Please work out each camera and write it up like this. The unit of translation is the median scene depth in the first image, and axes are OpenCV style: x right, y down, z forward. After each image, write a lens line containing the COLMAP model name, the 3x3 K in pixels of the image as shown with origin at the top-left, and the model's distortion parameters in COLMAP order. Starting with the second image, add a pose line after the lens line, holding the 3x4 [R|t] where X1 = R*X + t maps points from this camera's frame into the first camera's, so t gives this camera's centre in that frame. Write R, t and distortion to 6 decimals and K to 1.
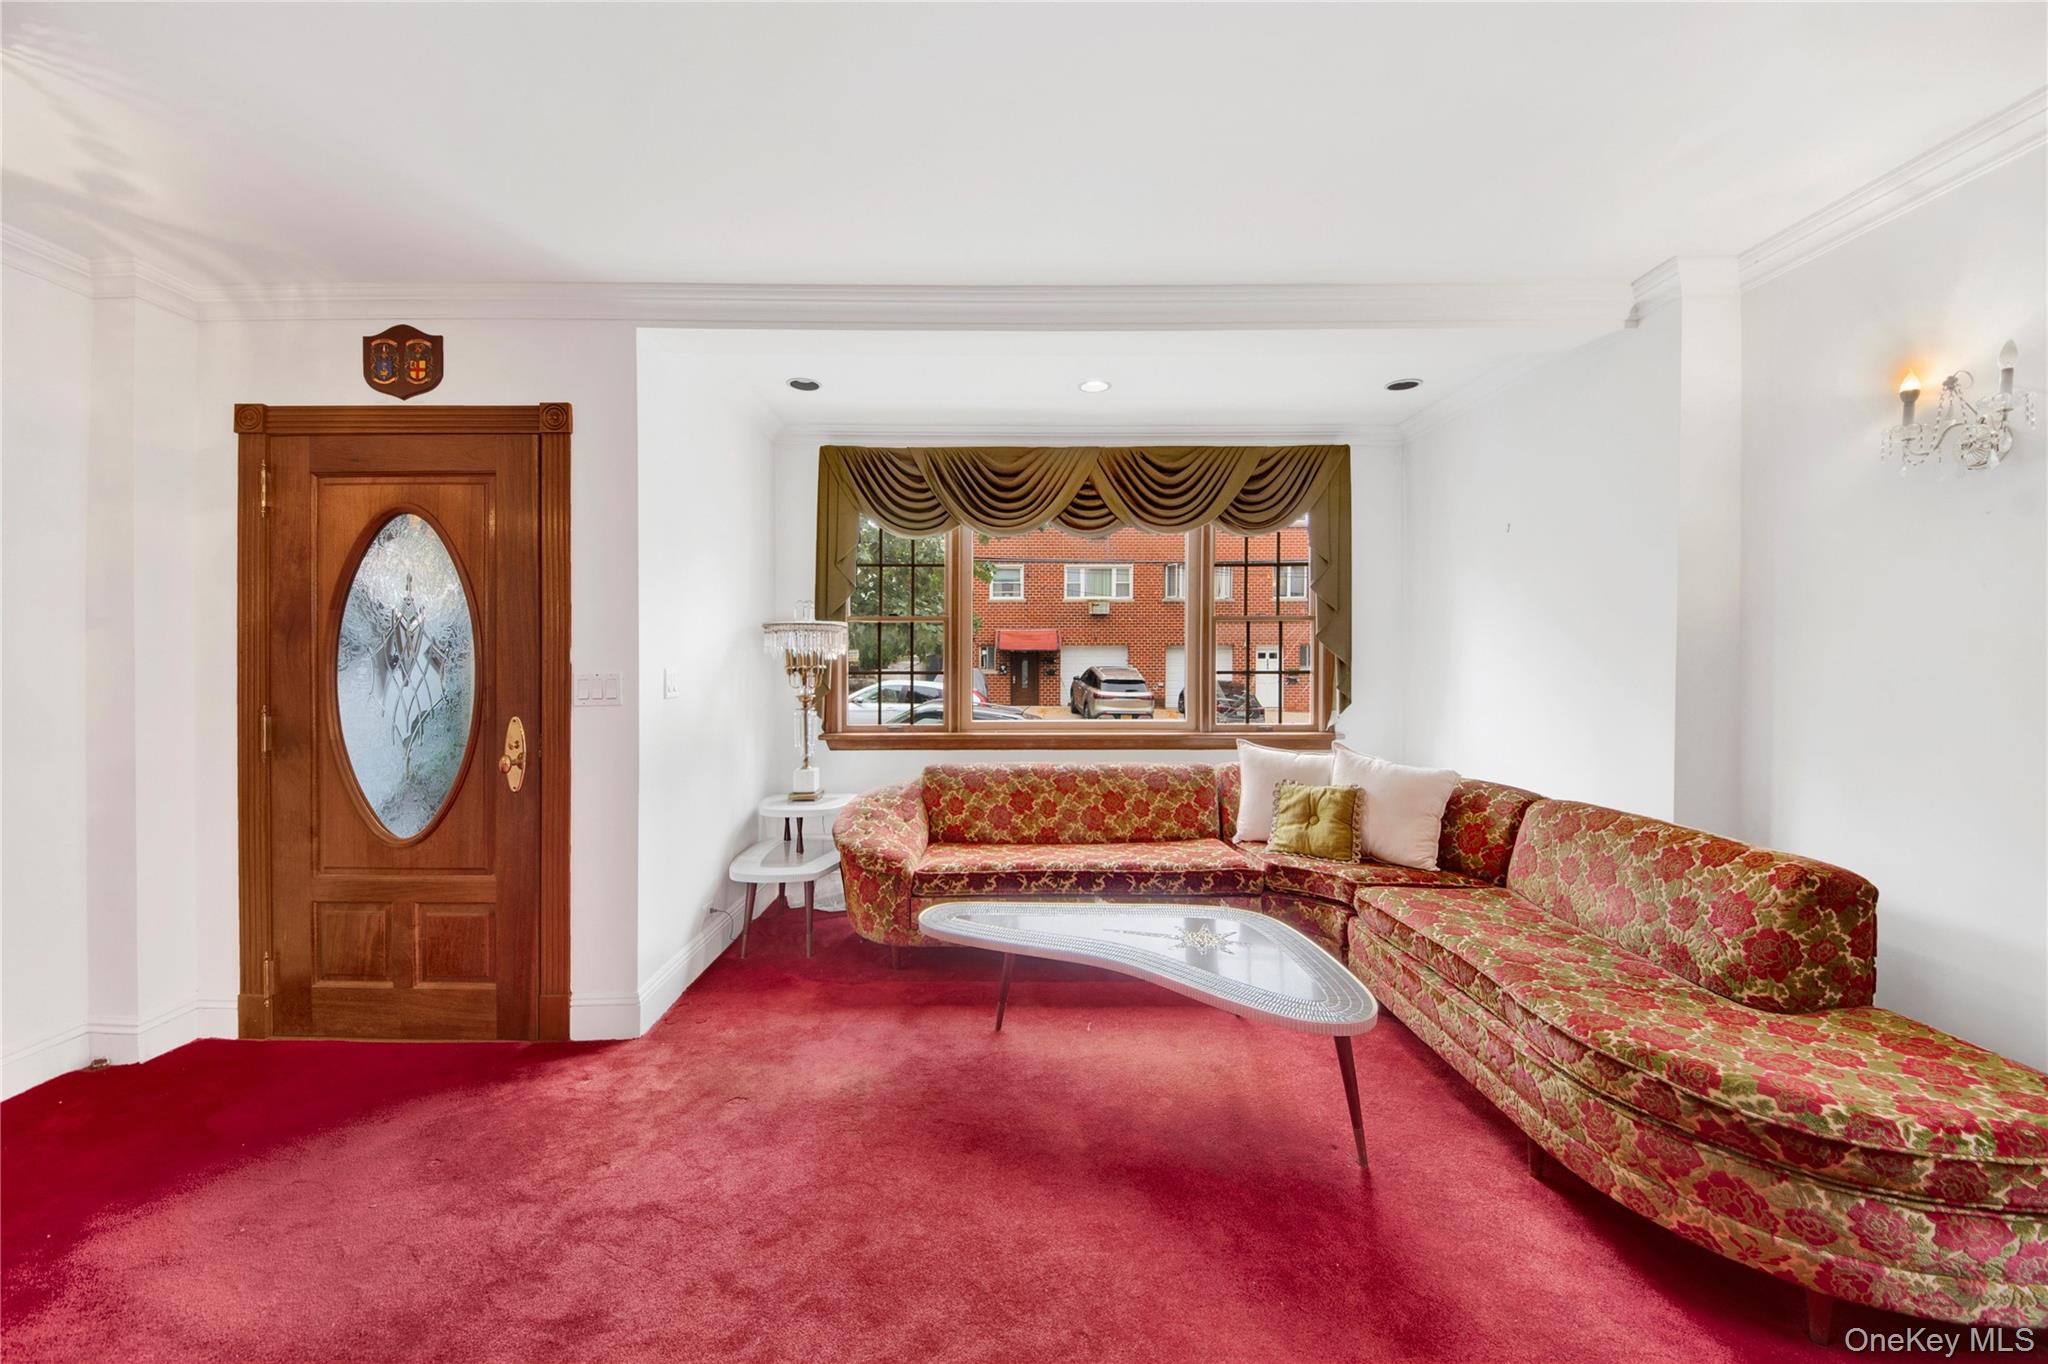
lens RADIAL K [[757.6, 0, 1023.6], [0, 757.6, 667.0], [0, 0, 1]] dist [0.000778, -0.006804]
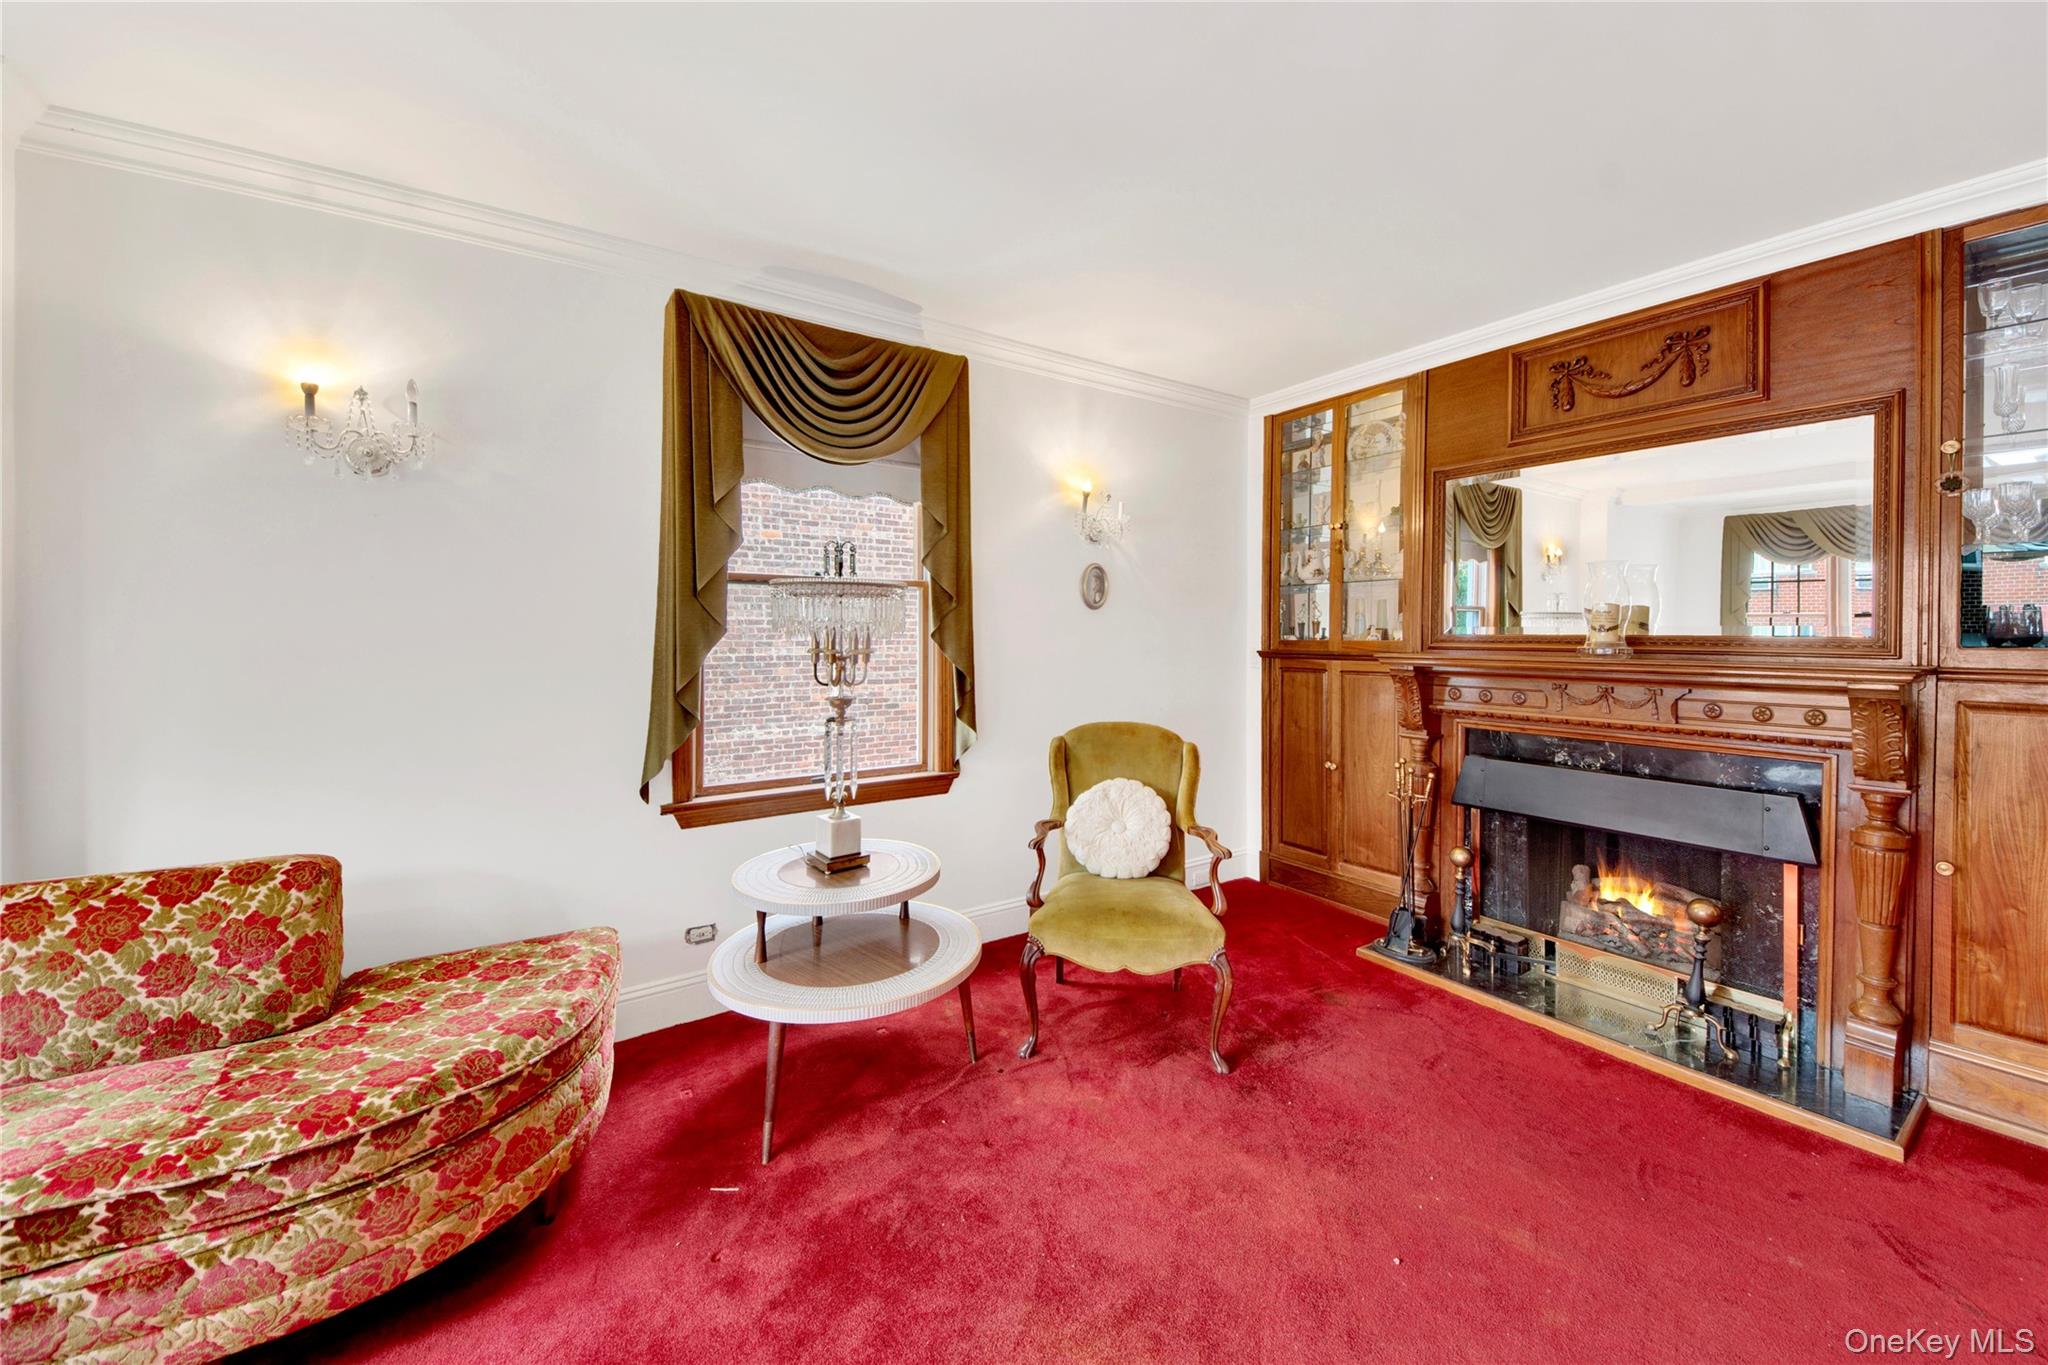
lens RADIAL K [[786.3, 0, 1013.9], [0, 786.3, 650.9], [0, 0, 1]] dist [0.007358, -0.003326]
pose [[-0.526756, -0.017689, 0.849833, -0.206207], [0.009957, 0.999586, 0.026977, -0.012766], [-0.849958, 0.022672, -0.526362, 0.564713]]
